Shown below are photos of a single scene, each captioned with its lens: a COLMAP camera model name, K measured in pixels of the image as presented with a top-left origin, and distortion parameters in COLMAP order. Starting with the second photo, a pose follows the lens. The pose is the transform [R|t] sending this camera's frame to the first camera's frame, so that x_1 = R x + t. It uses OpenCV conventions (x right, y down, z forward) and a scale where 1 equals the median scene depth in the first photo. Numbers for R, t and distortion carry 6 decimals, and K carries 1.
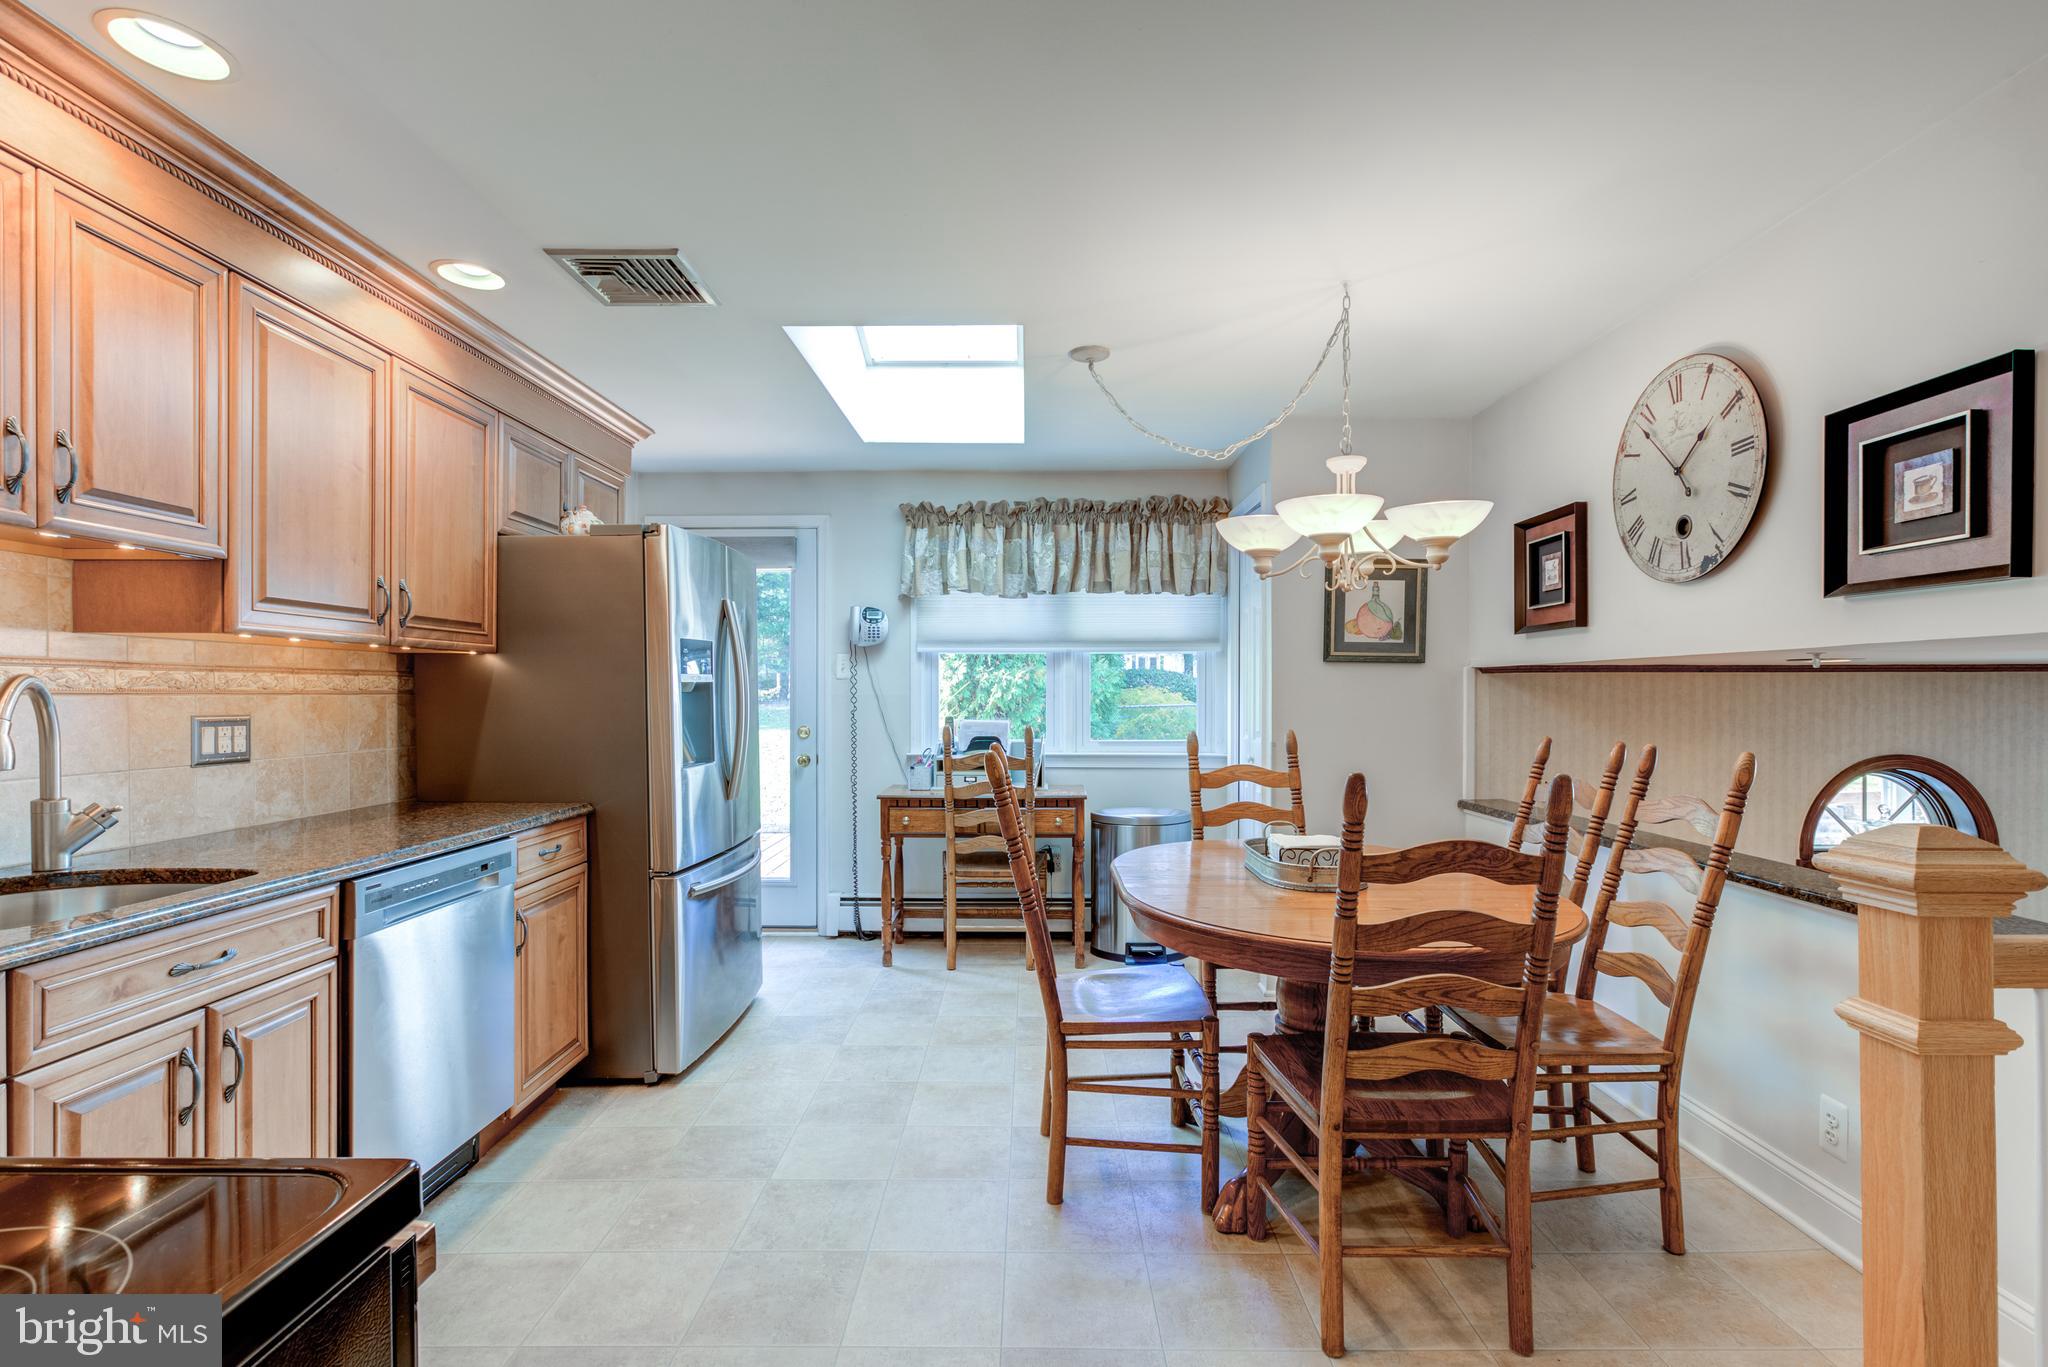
lens RADIAL K [[945.9, 0, 1038.6], [0, 945.9, 688.3], [0, 0, 1]] dist [-0.009136, 0.002292]
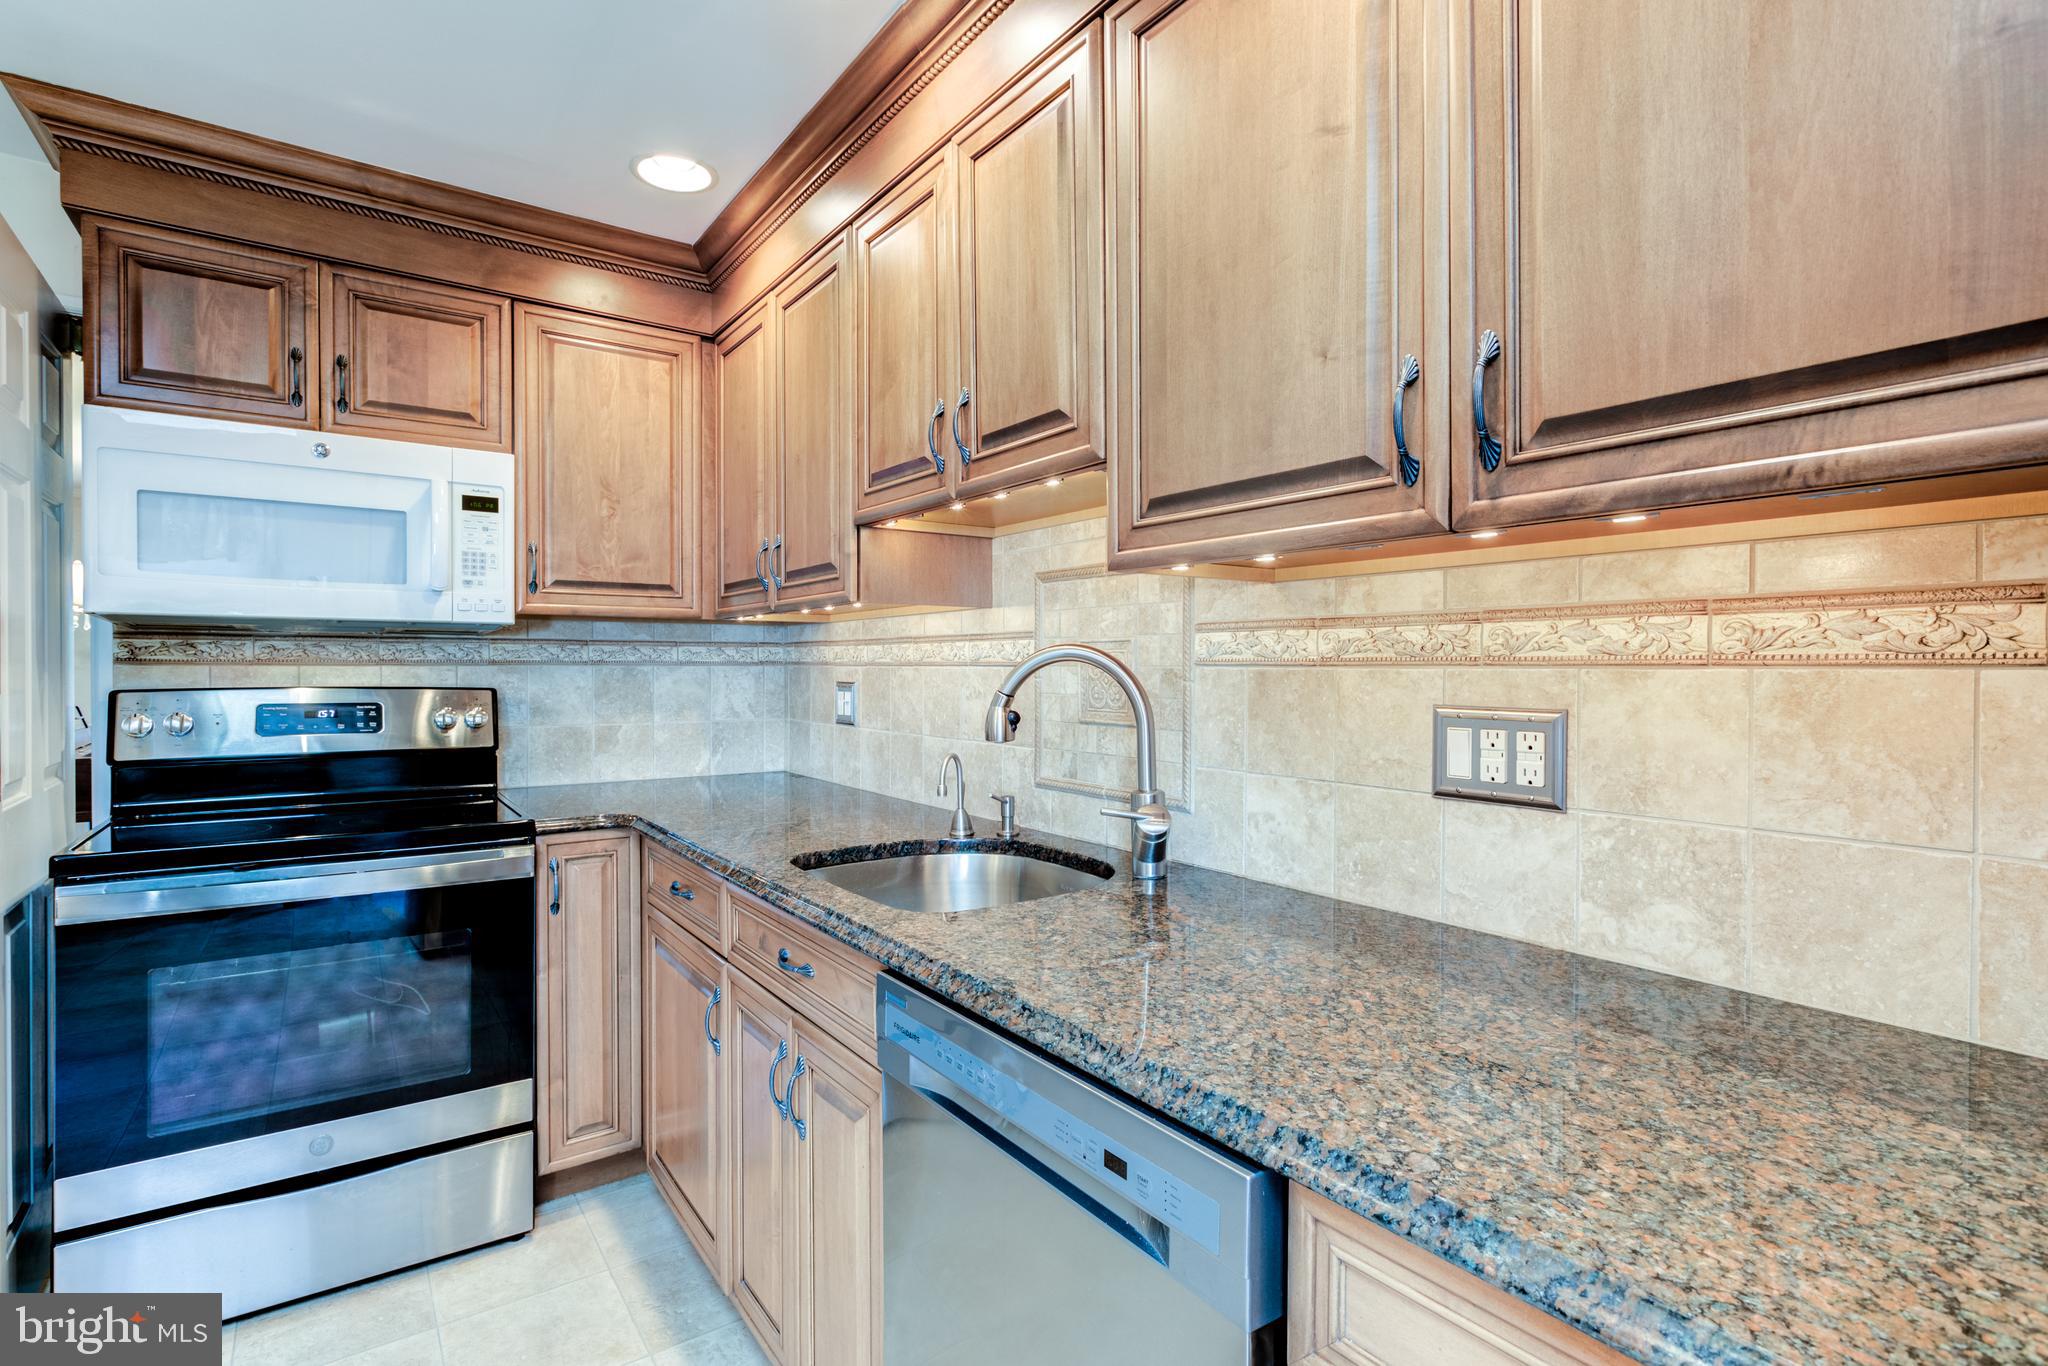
lens RADIAL K [[945.9, 0, 1013.4], [0, 945.9, 670.3], [0, 0, 1]] dist [-0.009136, 0.002292]
pose [[-0.812082, -0.011011, -0.583440, -0.327853], [-0.006999, 0.999934, -0.009130, 0.013802], [0.583502, -0.003331, -0.812105, 1.157628]]
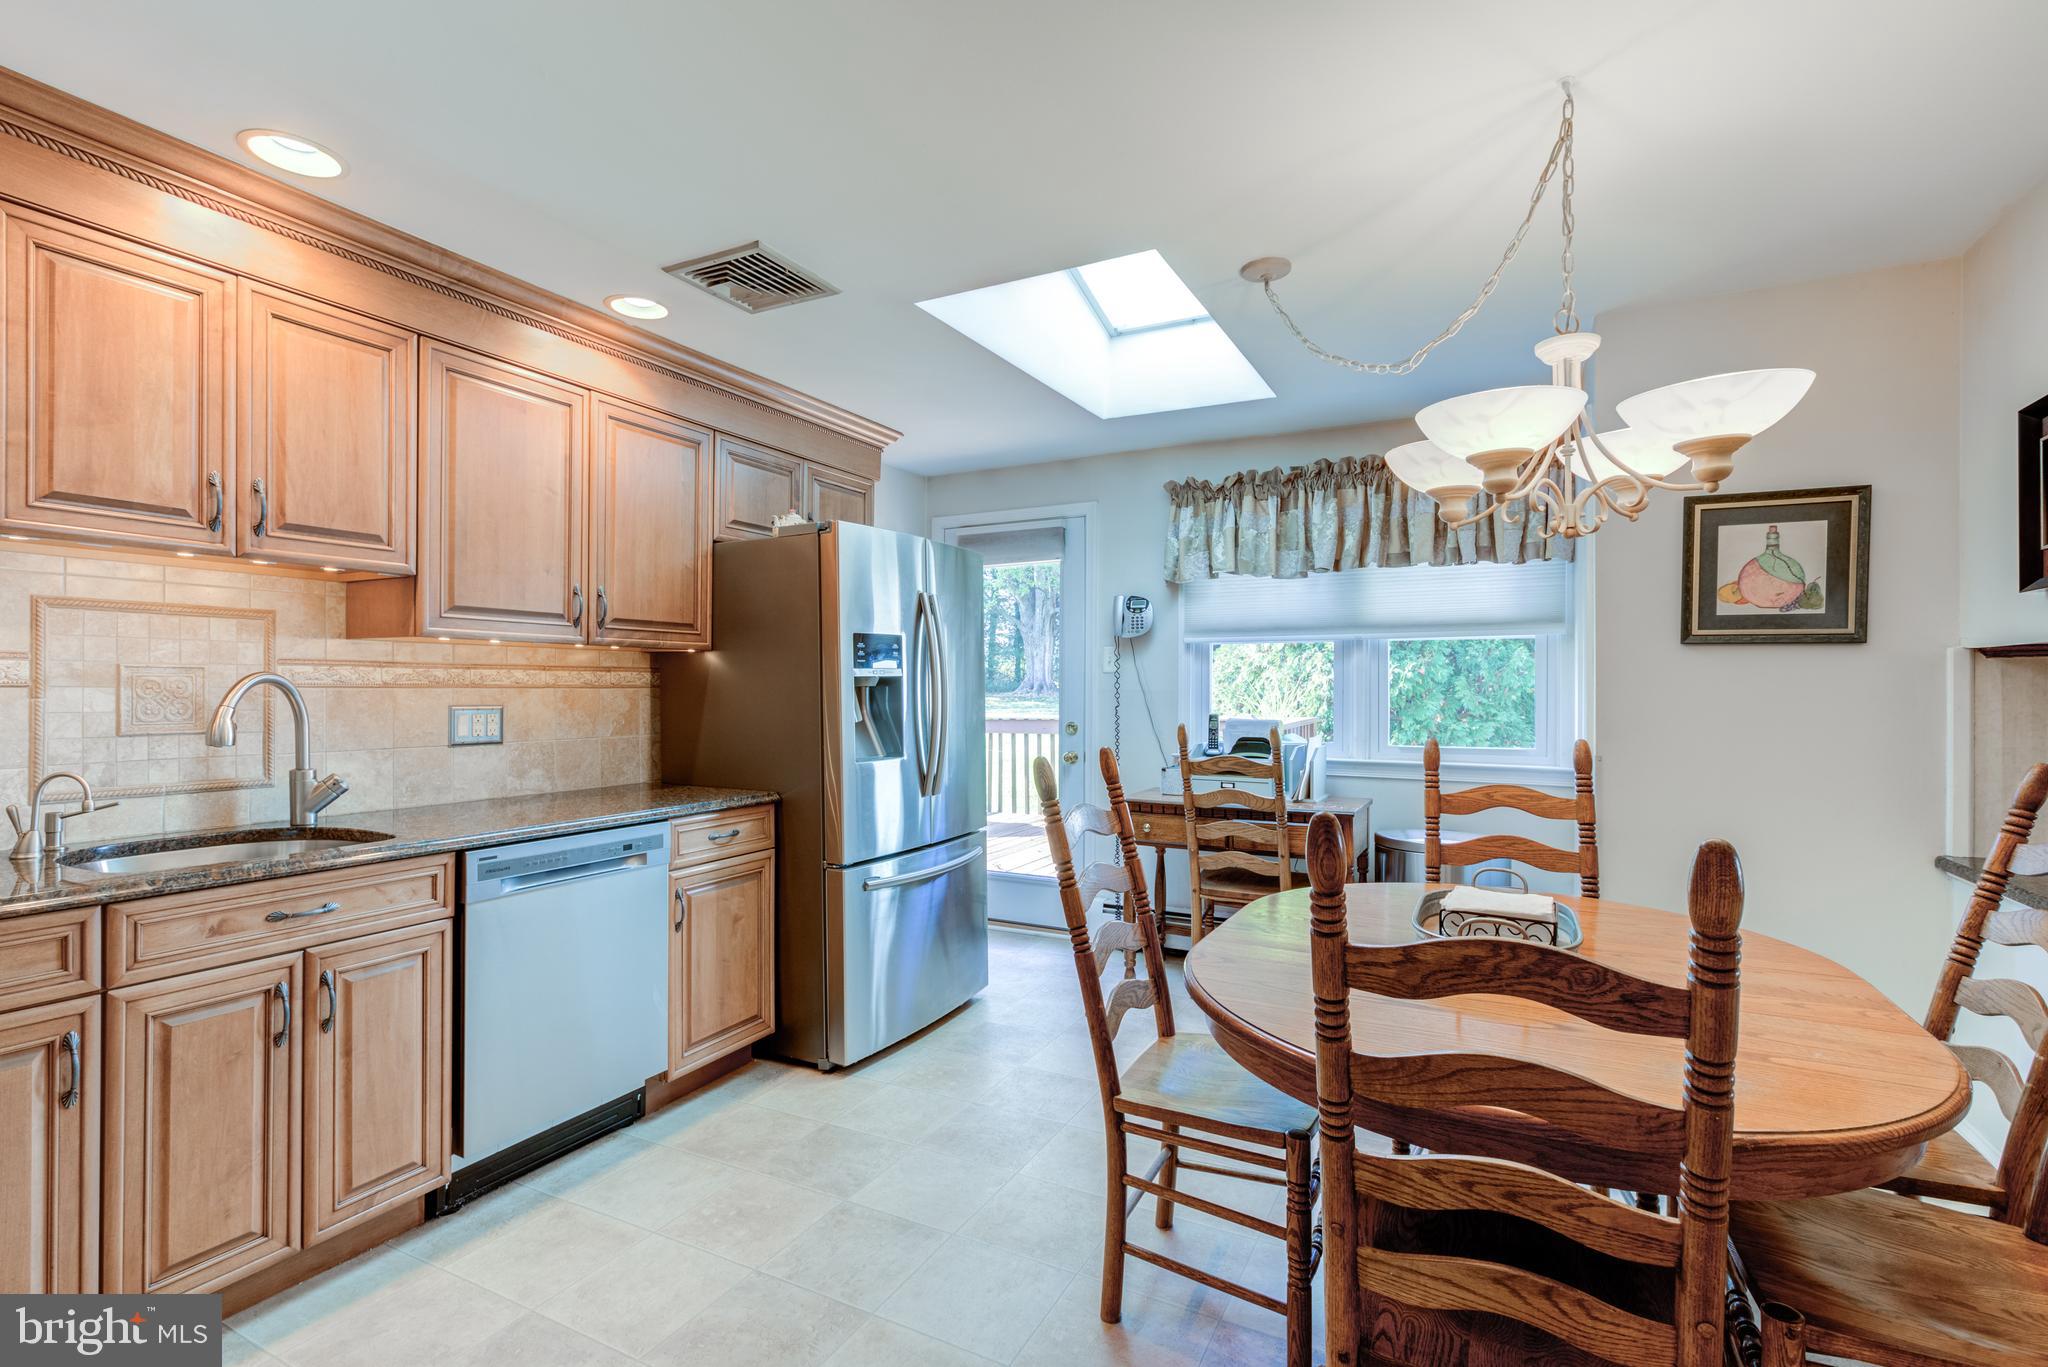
lens RADIAL K [[945.9, 0, 1023.2], [0, 945.9, 679.1], [0, 0, 1]] dist [-0.009136, 0.002292]
pose [[0.886113, -0.003078, -0.463458, 0.295252], [0.000945, 0.999988, -0.004833, 0.001634], [0.463467, 0.003845, 0.886106, 0.226528]]
